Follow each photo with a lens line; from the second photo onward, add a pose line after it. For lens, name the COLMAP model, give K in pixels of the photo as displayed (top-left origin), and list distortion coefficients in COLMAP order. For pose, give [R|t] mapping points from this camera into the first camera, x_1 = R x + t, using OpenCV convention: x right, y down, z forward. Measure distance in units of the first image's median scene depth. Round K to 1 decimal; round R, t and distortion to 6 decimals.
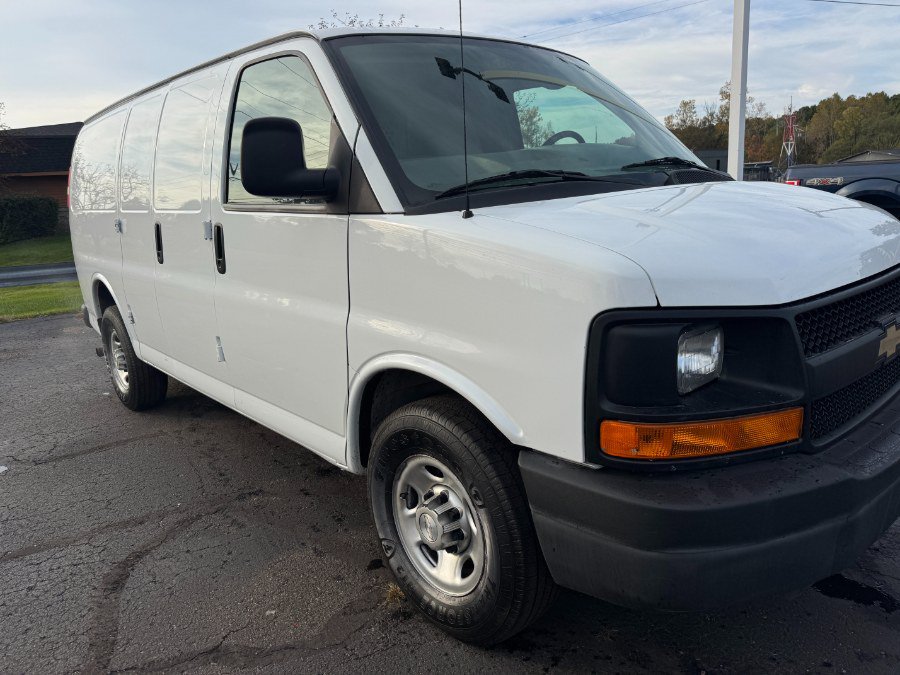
lens RADIAL K [[641.9, 0, 454.3], [0, 641.9, 346.6], [0, 0, 1]] dist [0.010864, -0.011873]
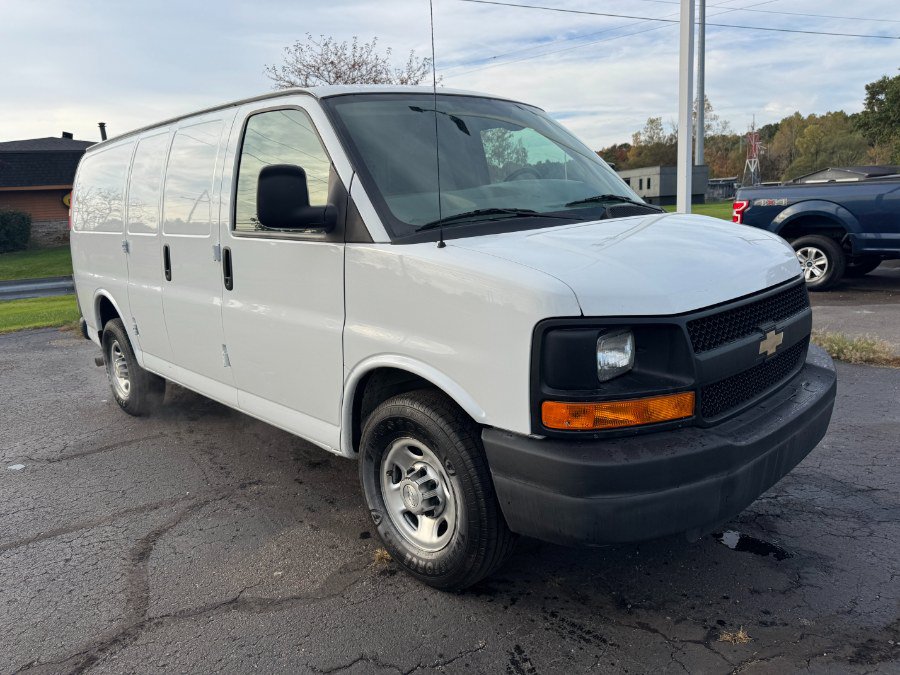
lens RADIAL K [[641.9, 0, 447.8], [0, 641.9, 346.2], [0, 0, 1]] dist [0.010864, -0.011873]
pose [[0.999475, -0.004196, 0.032118, -0.006708], [0.004880, 0.999762, -0.021265, 0.018811], [-0.032021, 0.021411, 0.999258, -0.222503]]
